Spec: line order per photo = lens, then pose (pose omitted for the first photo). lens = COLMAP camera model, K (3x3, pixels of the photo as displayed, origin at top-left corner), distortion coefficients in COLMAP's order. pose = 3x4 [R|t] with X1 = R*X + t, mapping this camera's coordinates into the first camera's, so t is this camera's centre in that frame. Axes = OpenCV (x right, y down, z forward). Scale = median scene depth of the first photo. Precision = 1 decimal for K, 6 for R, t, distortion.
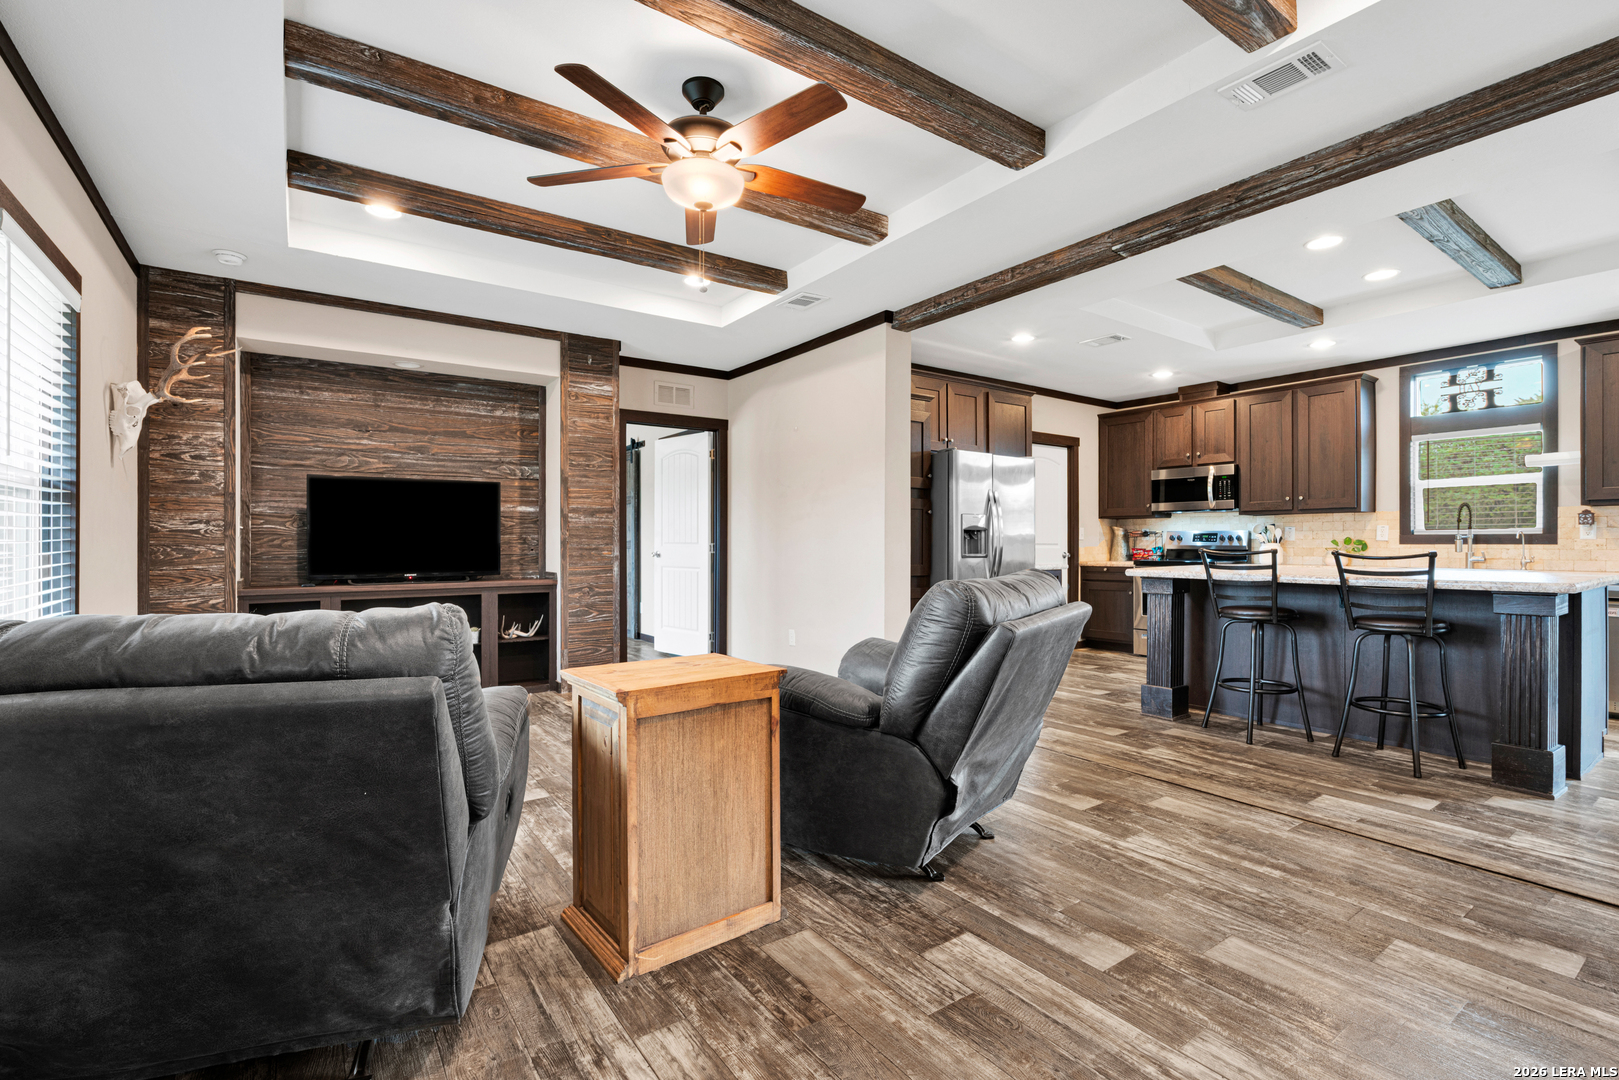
lens RADIAL K [[718.3, 0, 802.4], [0, 718.3, 540.8], [0, 0, 1]] dist [-0.002748, -0.000143]
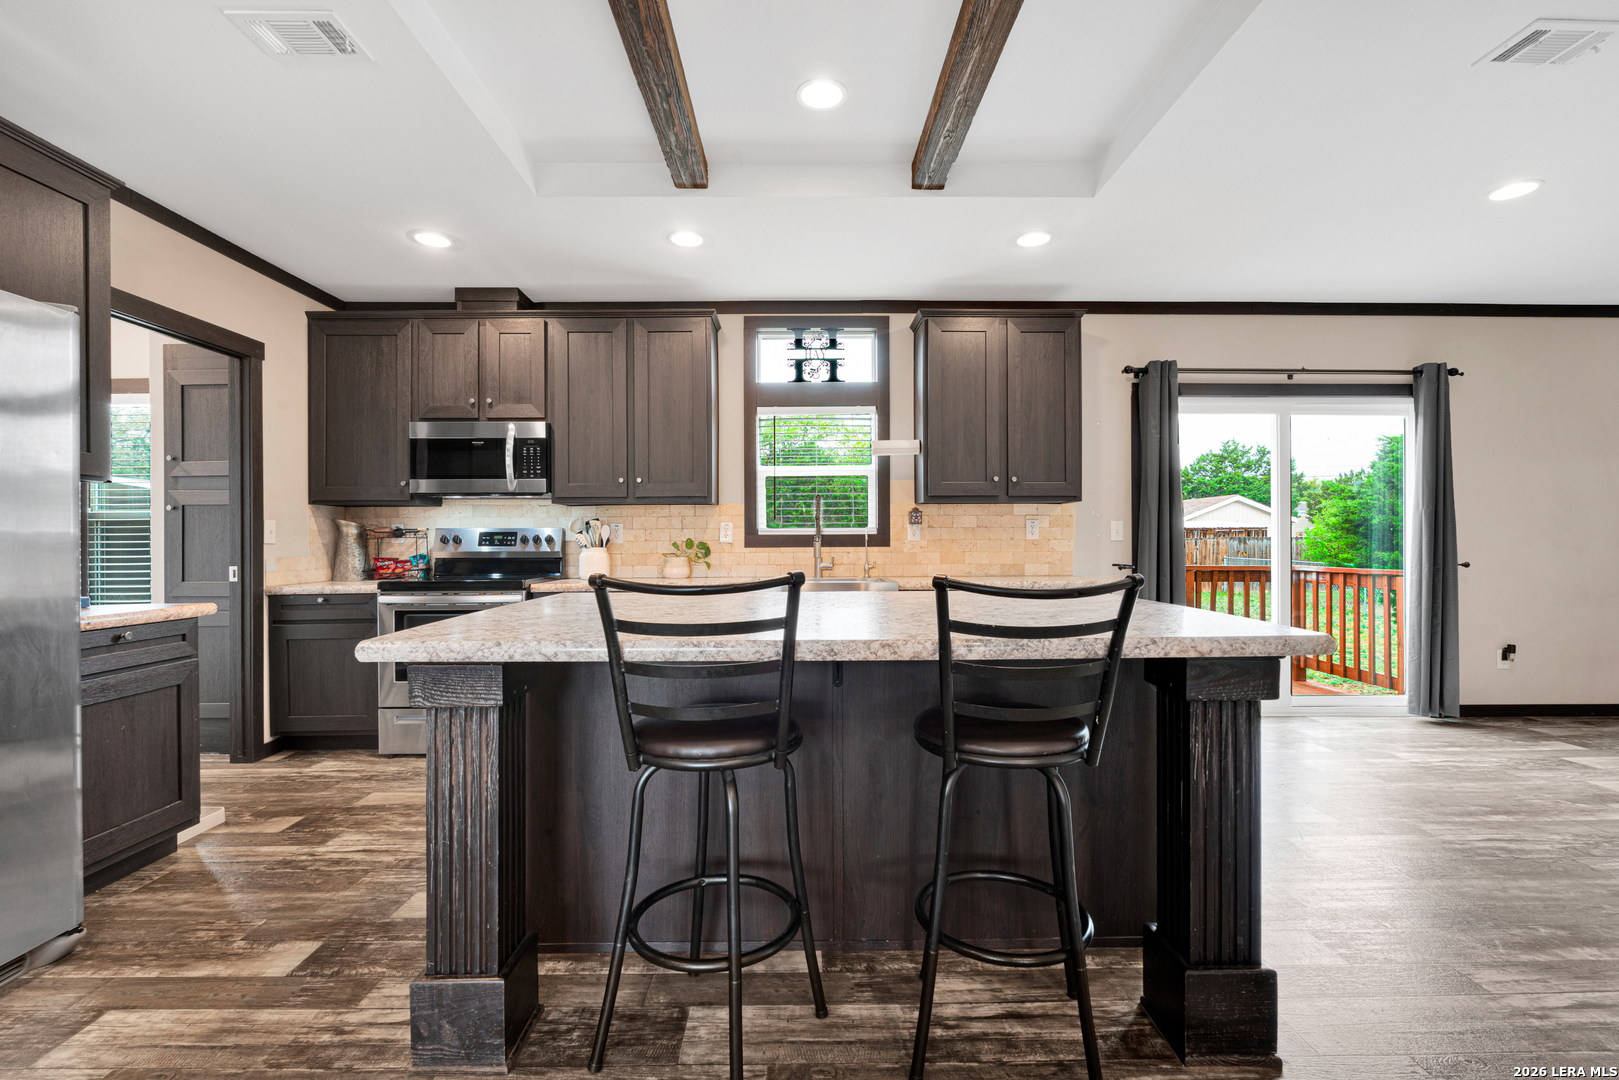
lens RADIAL K [[718.3, 0, 802.4], [0, 718.3, 540.8], [0, 0, 1]] dist [-0.002748, -0.000143]
pose [[0.564648, -0.004326, 0.825321, 0.211228], [0.004400, 0.999988, 0.002231, -0.003490], [-0.825320, 0.002372, 0.564660, 0.463815]]
